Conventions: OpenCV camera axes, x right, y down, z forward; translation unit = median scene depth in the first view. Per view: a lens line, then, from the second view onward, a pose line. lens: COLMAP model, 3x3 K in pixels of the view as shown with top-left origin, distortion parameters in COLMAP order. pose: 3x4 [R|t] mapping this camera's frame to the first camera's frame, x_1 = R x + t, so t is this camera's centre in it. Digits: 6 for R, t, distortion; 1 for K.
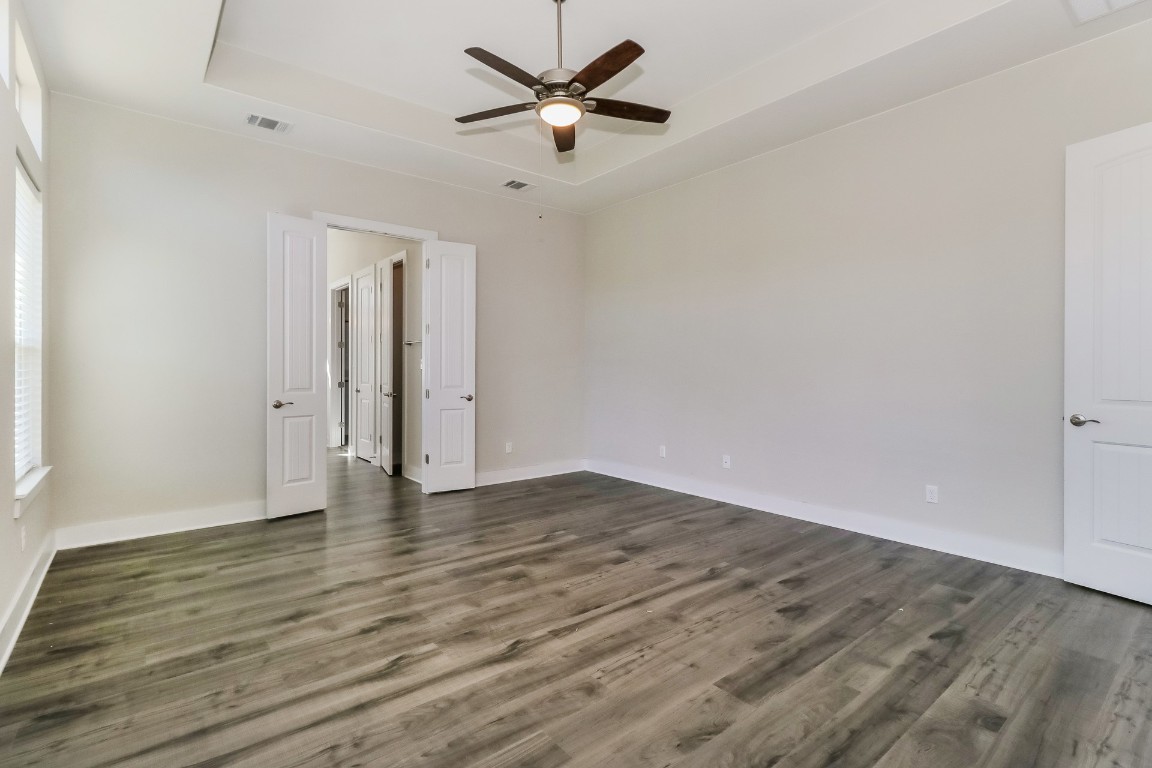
lens RADIAL K [[534.0, 0, 583.7], [0, 534.0, 375.3], [0, 0, 1]] dist [0.010776, -0.001944]
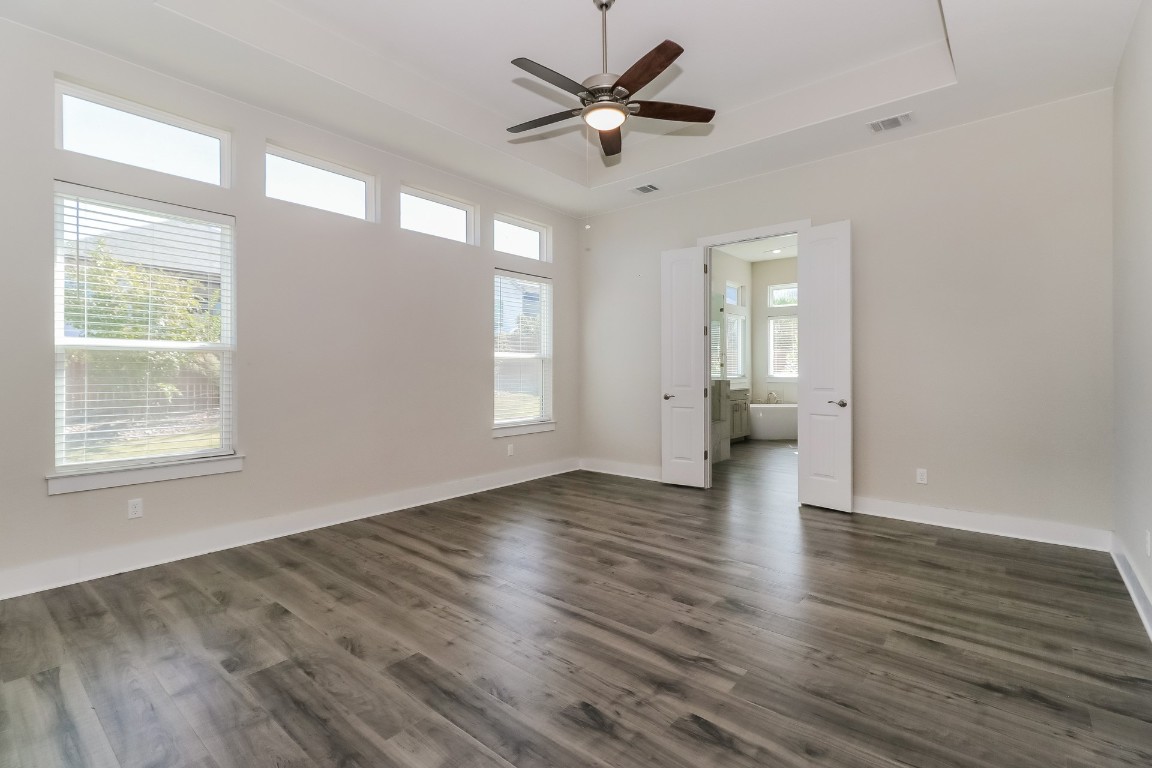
lens RADIAL K [[534.0, 0, 574.4], [0, 534.0, 386.7], [0, 0, 1]] dist [0.010776, -0.001944]
pose [[0.189176, 0.029093, -0.981512, 0.988802], [-0.009636, 0.999568, 0.027771, -0.005599], [0.981896, 0.004204, 0.189375, 0.794650]]
